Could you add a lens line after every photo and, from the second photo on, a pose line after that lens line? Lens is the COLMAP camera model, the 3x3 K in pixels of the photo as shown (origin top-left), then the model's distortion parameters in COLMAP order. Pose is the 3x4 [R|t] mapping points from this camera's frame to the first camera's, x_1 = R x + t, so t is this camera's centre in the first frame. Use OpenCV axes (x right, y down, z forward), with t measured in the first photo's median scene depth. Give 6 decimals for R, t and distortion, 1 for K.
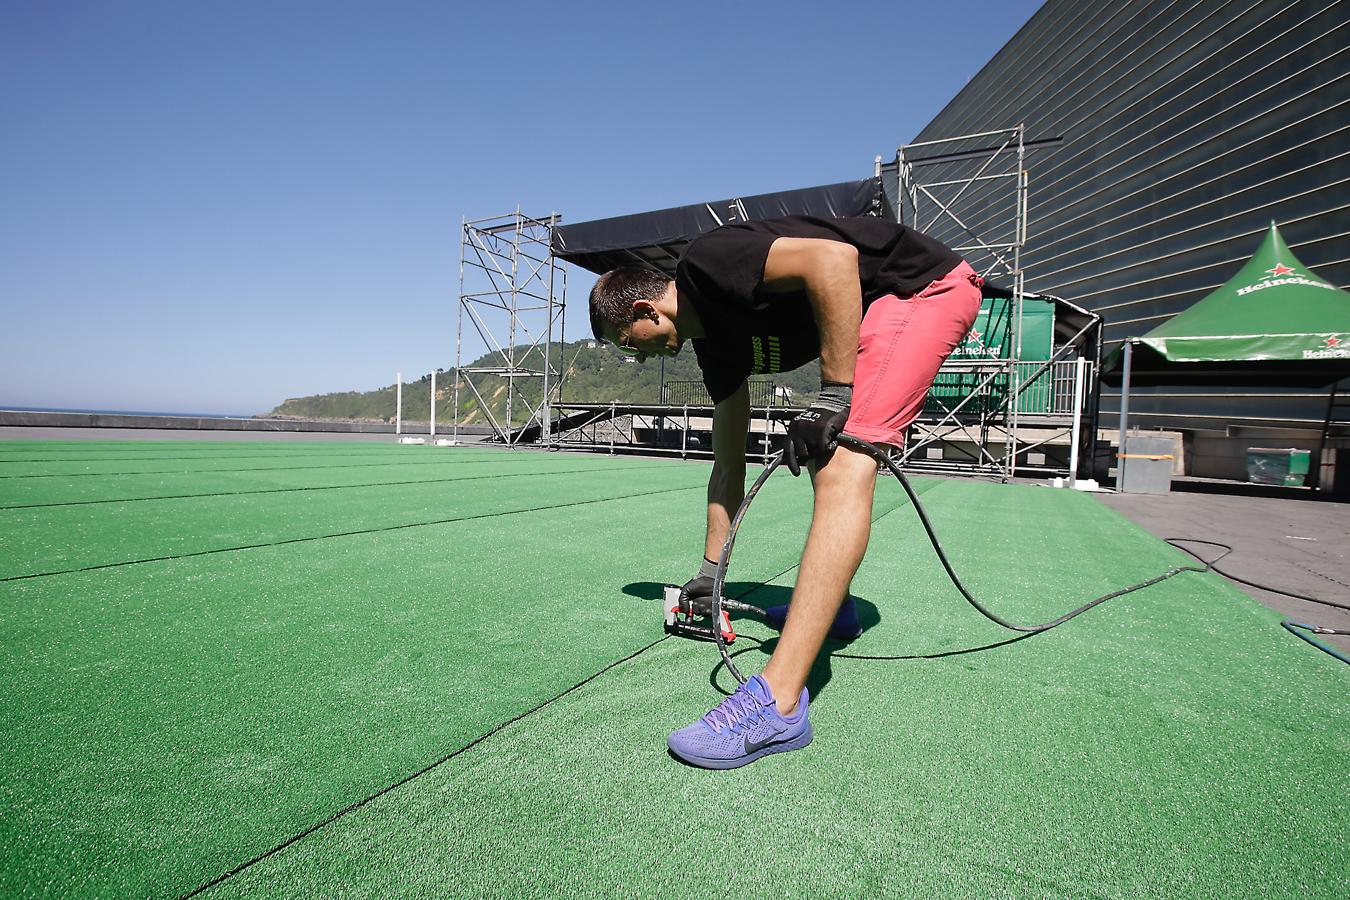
lens RADIAL K [[635.3, 0, 662.5], [0, 635.3, 453.4], [0, 0, 1]] dist [-0.031815, 0.009217]
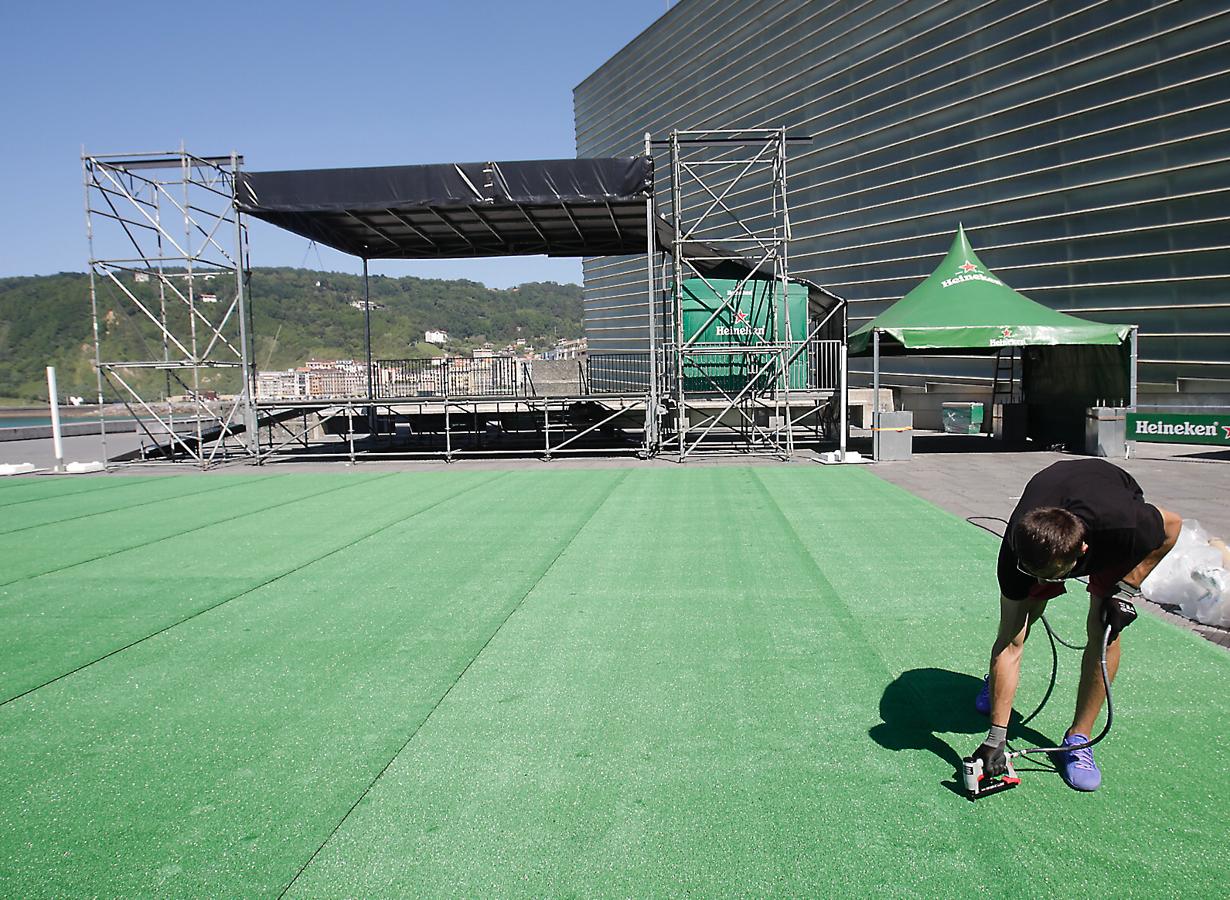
lens RADIAL K [[888.4, 0, 611.2], [0, 888.4, 449.4], [0, 0, 1]] dist [-0.071088, 0.039574]
pose [[0.893897, -0.101048, 0.436735, -0.345190], [0.074142, 0.994171, 0.078272, -0.100486], [-0.442099, -0.037587, 0.896178, -0.204950]]
